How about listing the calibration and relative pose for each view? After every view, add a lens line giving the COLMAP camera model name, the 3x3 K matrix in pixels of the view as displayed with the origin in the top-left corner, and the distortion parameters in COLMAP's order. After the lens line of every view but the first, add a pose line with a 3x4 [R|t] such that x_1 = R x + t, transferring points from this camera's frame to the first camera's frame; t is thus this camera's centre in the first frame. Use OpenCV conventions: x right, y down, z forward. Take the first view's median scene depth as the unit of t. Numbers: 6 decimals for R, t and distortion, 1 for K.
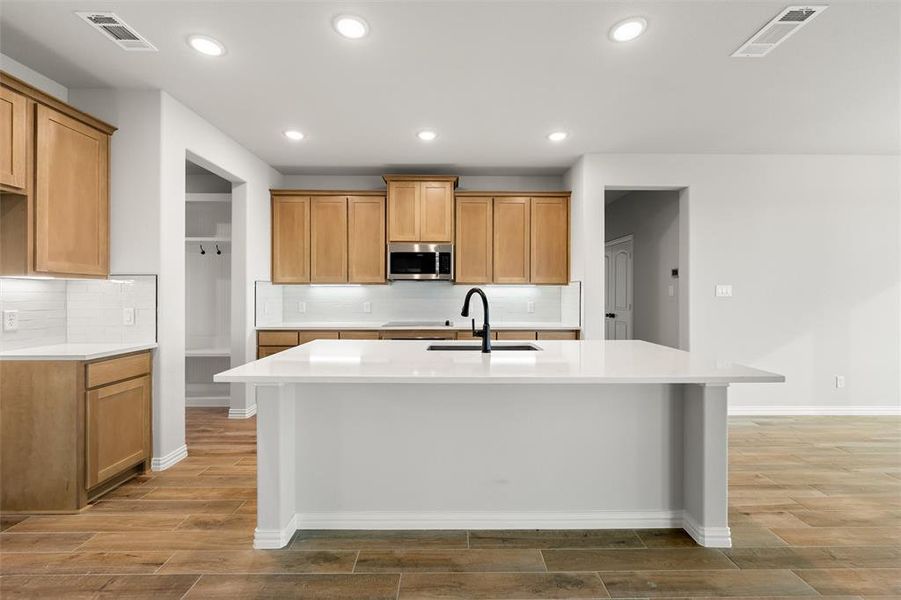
lens RADIAL K [[369.0, 0, 454.7], [0, 369.0, 291.4], [0, 0, 1]] dist [-0.000207, -0.000869]
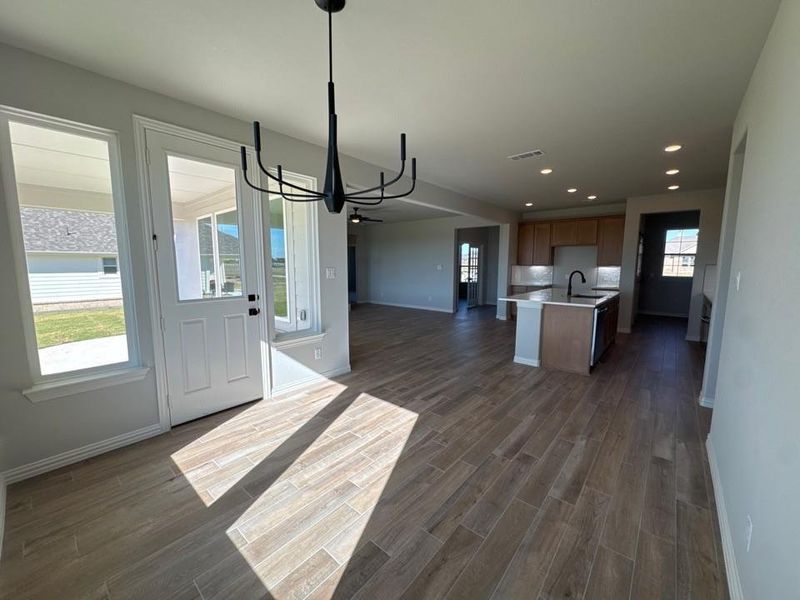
lens RADIAL K [[314.8, 0, 405.2], [0, 314.8, 298.4], [0, 0, 1]] dist [-0.002281, -0.000057]
pose [[-0.654974, 0.079796, -0.751426, 1.780635], [-0.002482, 0.994176, 0.107738, -0.034736], [0.755647, 0.072430, -0.650962, 1.098180]]
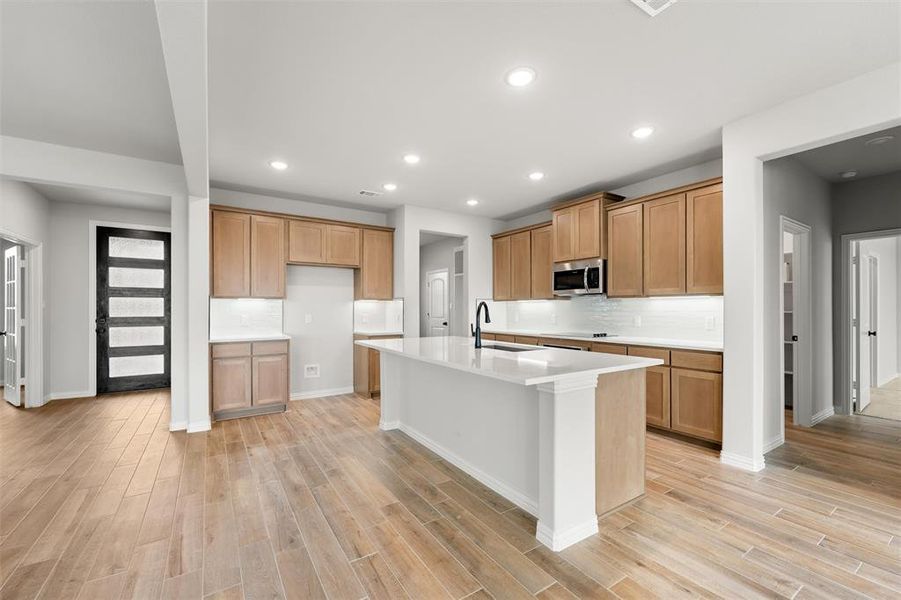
lens RADIAL K [[369.0, 0, 454.0], [0, 369.0, 307.4], [0, 0, 1]] dist [-0.000207, -0.000869]
pose [[0.540463, -0.005190, -0.841352, 0.833766], [0.004126, 0.999985, -0.003518, 0.012219], [0.841358, -0.001570, 0.540476, 0.123658]]
